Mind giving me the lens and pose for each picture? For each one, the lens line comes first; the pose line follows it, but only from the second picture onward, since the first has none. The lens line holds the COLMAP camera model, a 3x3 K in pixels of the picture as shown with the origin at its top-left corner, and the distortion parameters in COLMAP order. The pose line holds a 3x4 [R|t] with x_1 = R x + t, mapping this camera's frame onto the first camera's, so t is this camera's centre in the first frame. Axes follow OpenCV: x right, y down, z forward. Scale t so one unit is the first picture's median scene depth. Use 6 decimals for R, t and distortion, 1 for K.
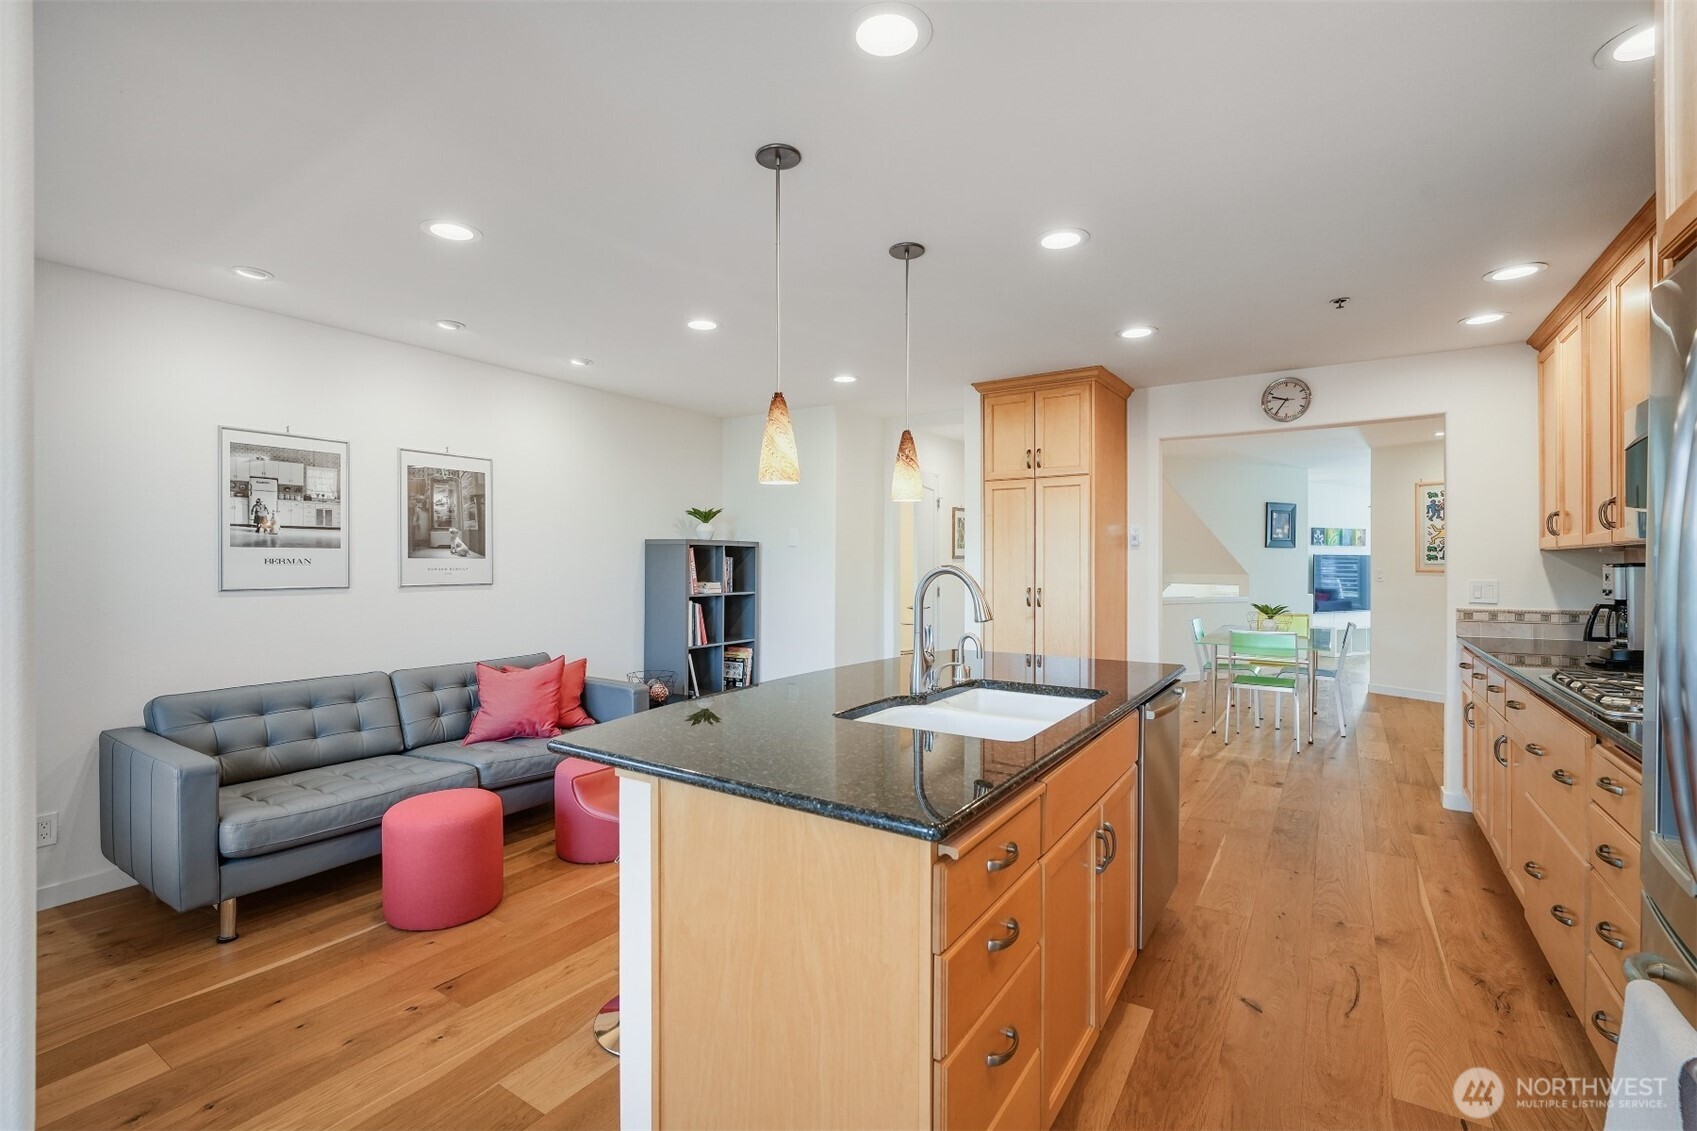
lens RADIAL K [[761.9, 0, 815.6], [0, 761.9, 586.7], [0, 0, 1]] dist [-0.002213, -0.000405]
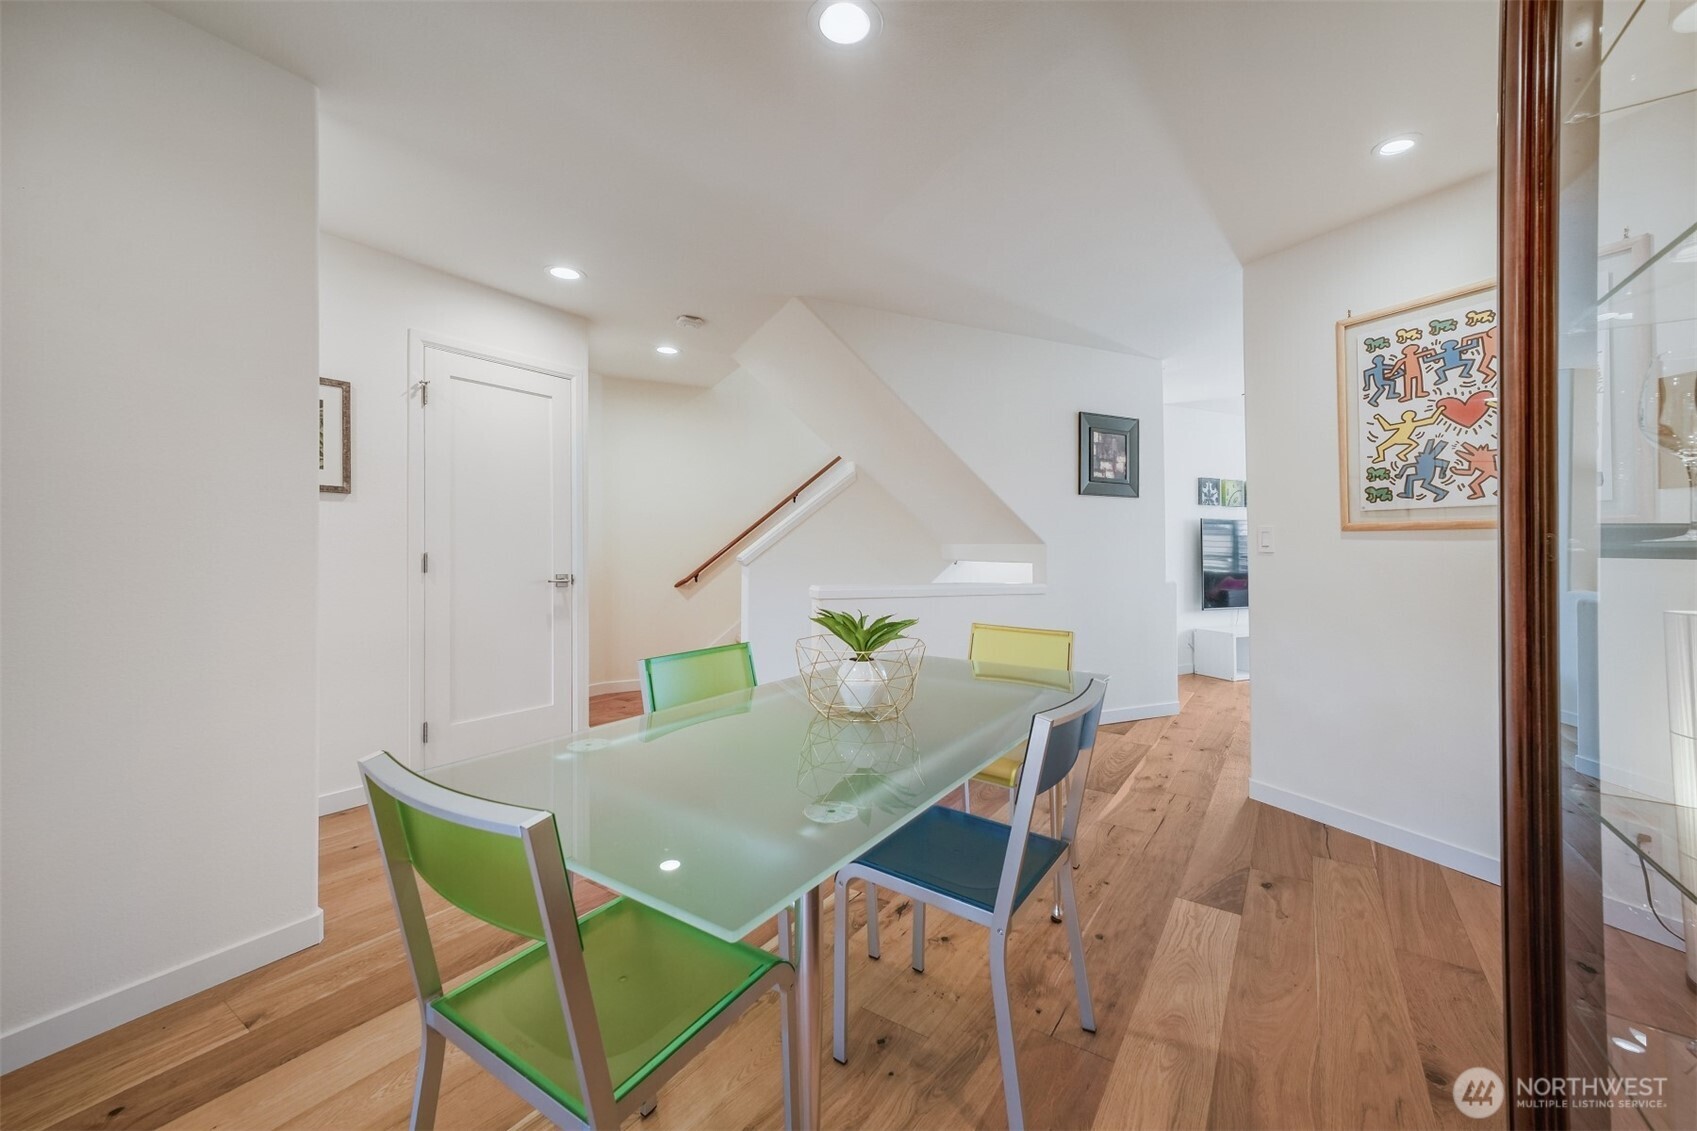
lens RADIAL K [[684.2, 0, 852.2], [0, 684.2, 551.5], [0, 0, 1]] dist [0.001063, 0.000182]
pose [[0.999814, 0.006248, 0.018253, 0.417505], [-0.005736, 0.999593, -0.027954, 0.003987], [-0.018420, 0.027844, 0.999443, 0.511079]]
